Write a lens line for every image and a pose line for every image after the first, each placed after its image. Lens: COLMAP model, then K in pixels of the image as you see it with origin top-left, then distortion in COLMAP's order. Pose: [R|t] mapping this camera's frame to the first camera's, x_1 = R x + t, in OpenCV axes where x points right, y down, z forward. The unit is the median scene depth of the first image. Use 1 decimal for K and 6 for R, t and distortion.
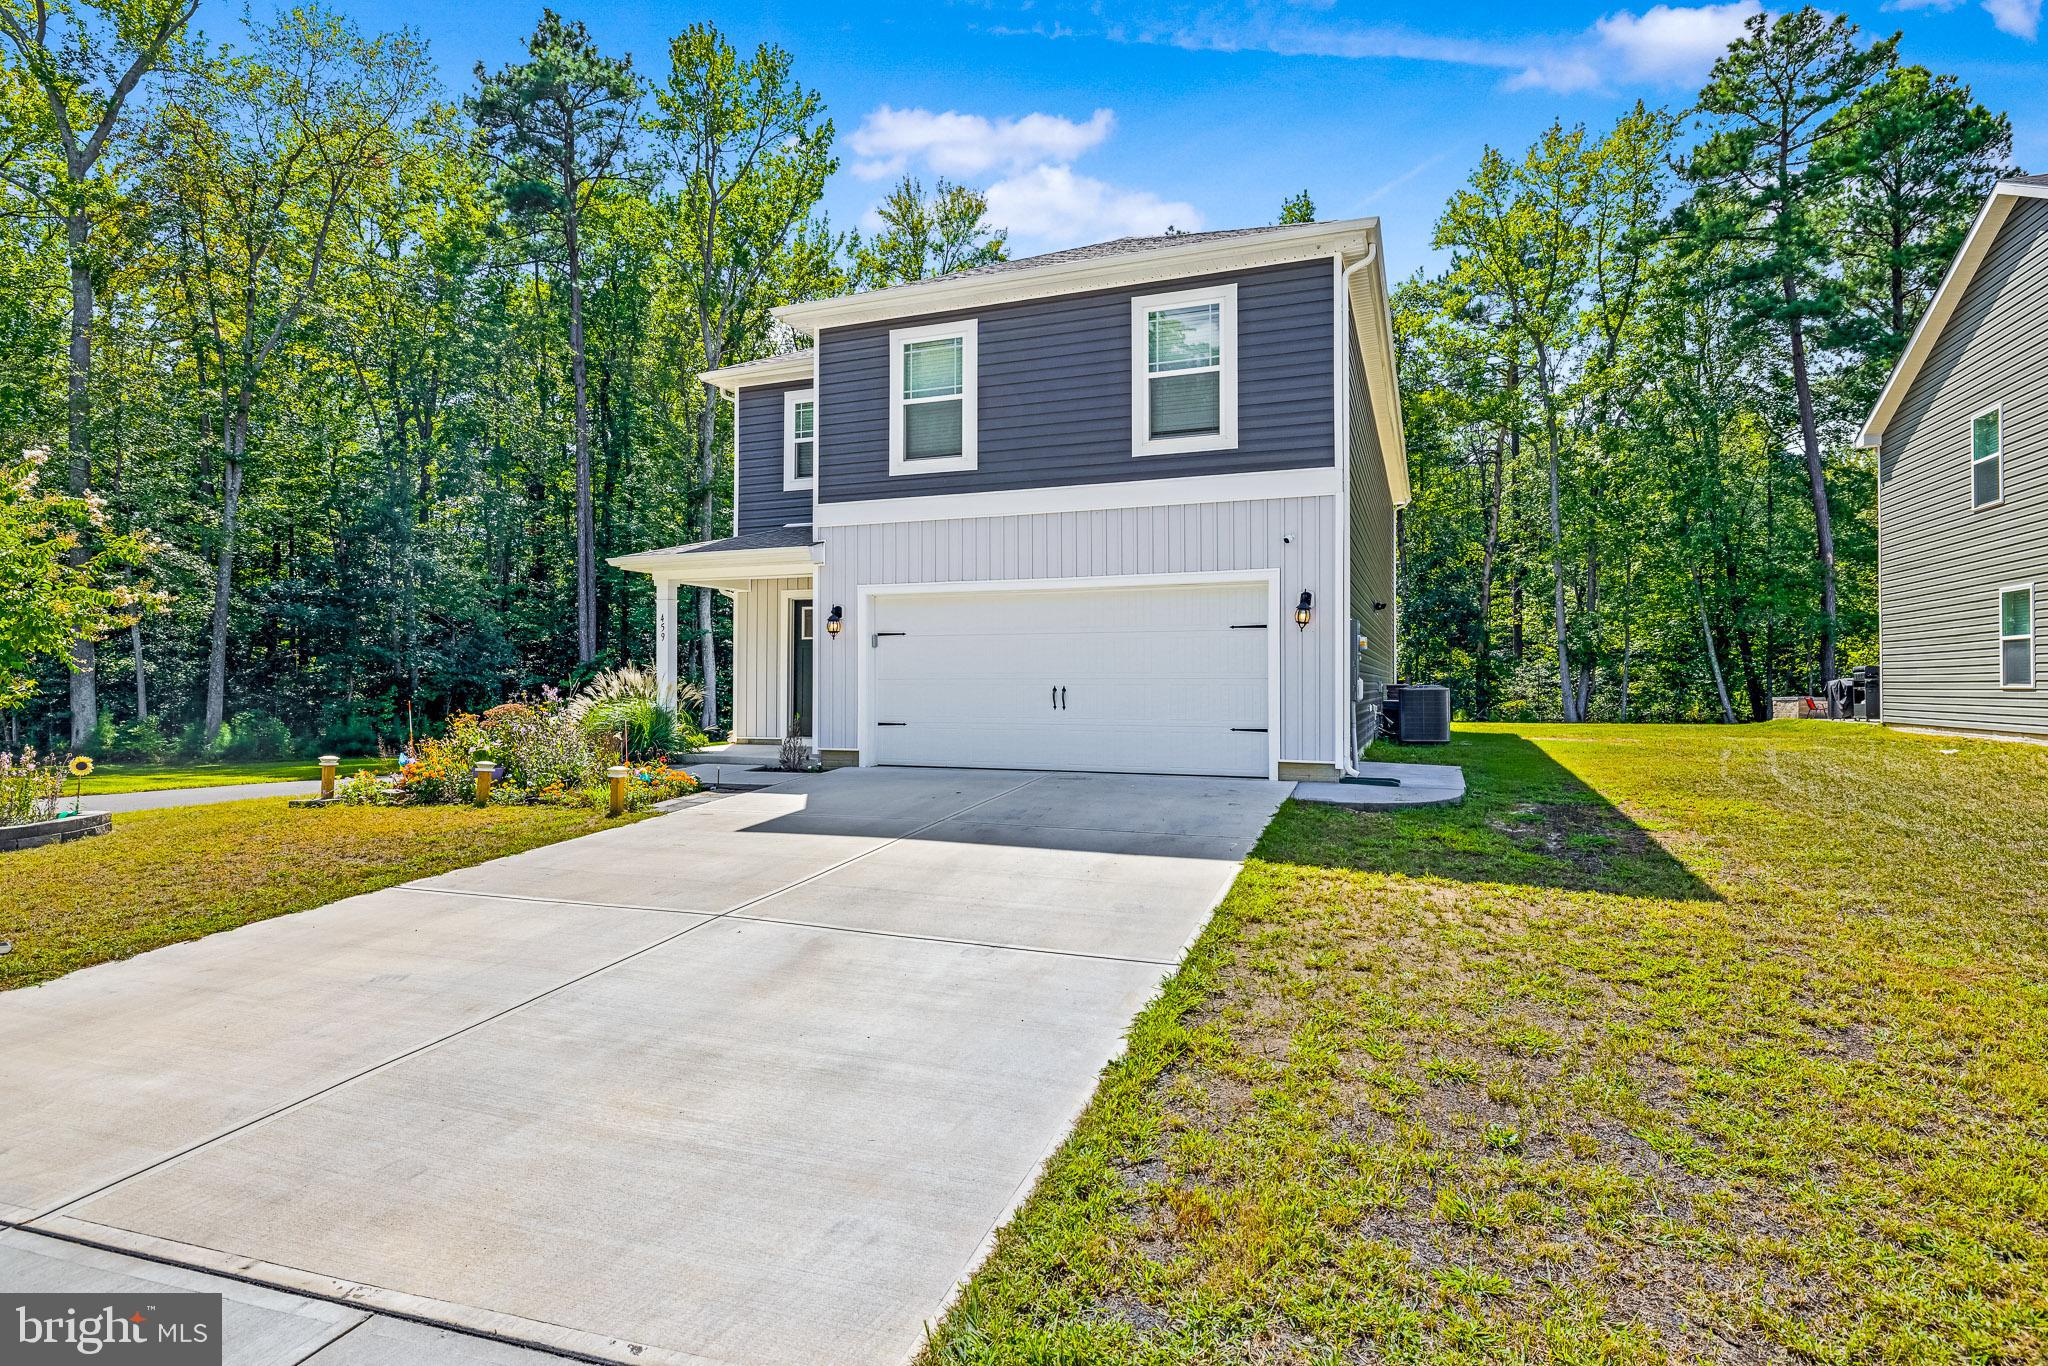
lens RADIAL K [[1040.0, 0, 1024.0], [0, 1040.0, 683.0], [0, 0, 1]] dist [0.000133, 0.000875]
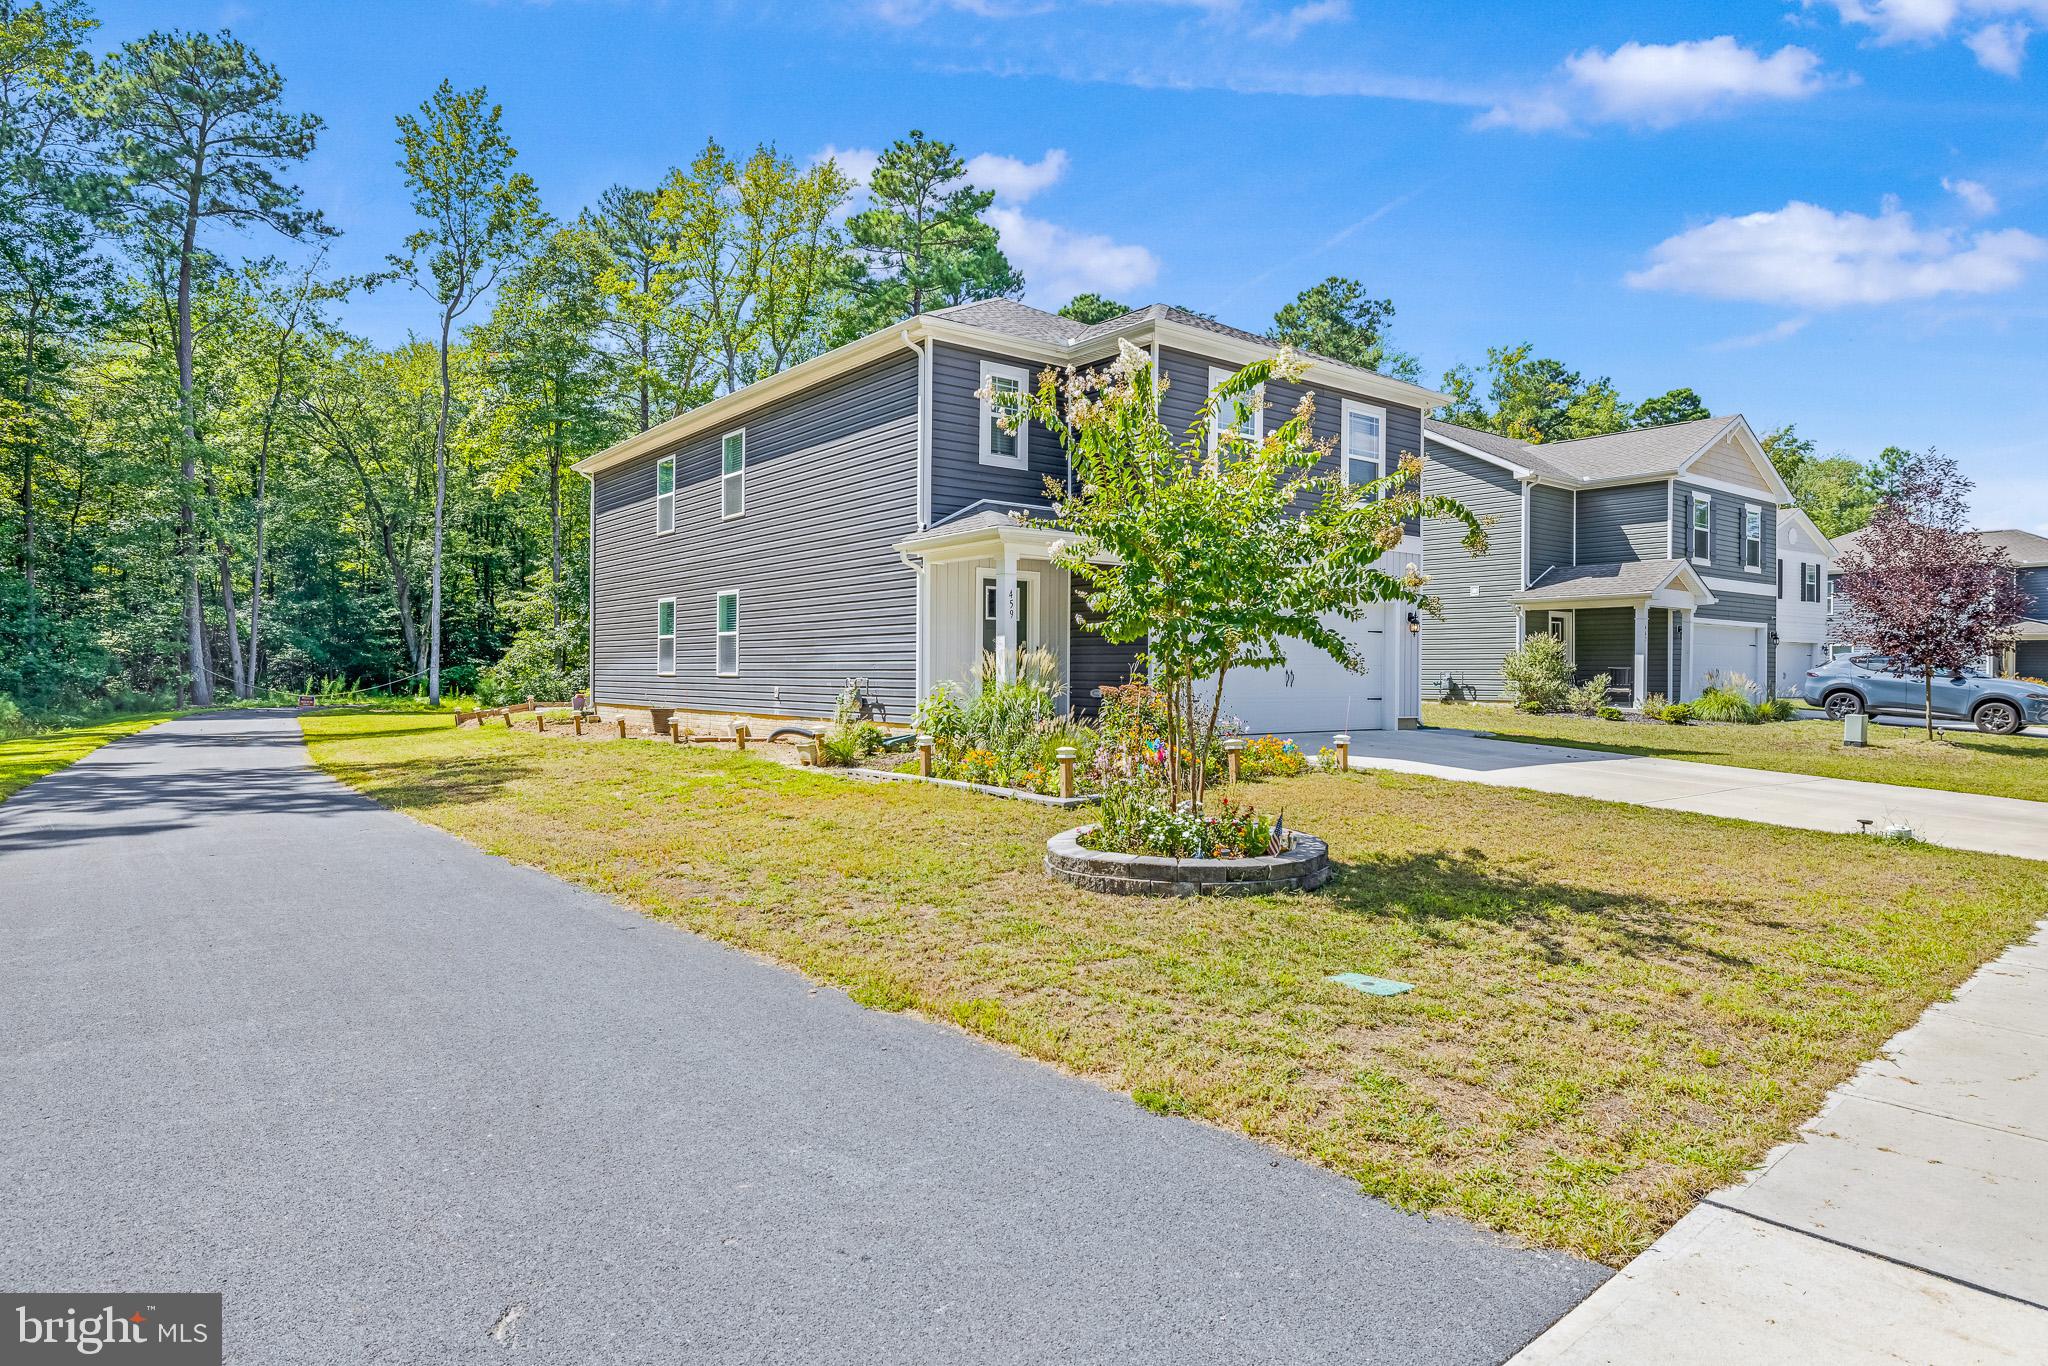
lens RADIAL K [[1174.0, 0, 1024.0], [0, 1174.0, 683.0], [0, 0, 1]] dist [0.024312, -0.025399]
pose [[0.513366, -0.005124, 0.858154, -0.460765], [-0.008691, 0.999900, 0.011170, 0.001814], [-0.858126, -0.013192, 0.513270, 0.164954]]
